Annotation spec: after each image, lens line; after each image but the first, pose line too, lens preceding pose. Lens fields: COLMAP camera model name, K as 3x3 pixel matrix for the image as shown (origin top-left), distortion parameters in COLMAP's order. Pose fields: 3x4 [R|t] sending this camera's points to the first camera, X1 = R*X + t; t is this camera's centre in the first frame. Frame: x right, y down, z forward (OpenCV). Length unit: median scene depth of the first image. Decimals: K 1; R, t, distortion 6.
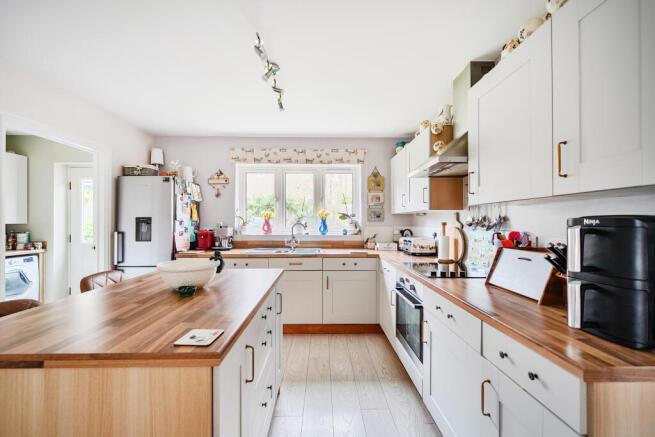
lens RADIAL K [[260.2, 0, 327.2], [0, 260.2, 221.4], [0, 0, 1]] dist [-0.000138, -0.000004]
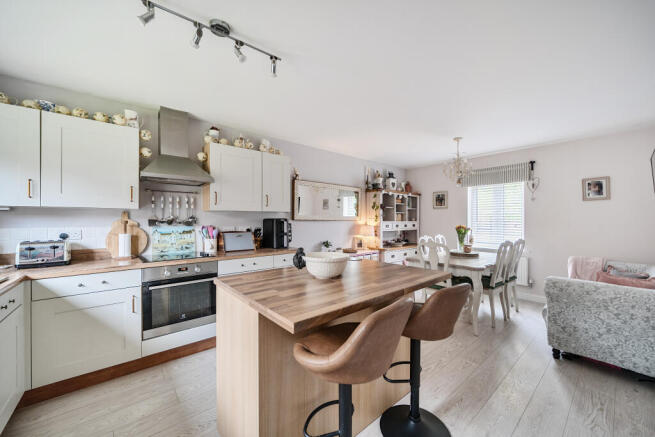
lens RADIAL K [[244.5, 0, 327.0], [0, 244.5, 219.7], [0, 0, 1]] dist [-0.003018, -0.000210]
pose [[-0.628151, 0.001237, 0.778091, -0.935044], [-0.002413, 0.999991, -0.003538, -0.001002], [-0.778088, -0.004100, -0.628142, 1.128097]]
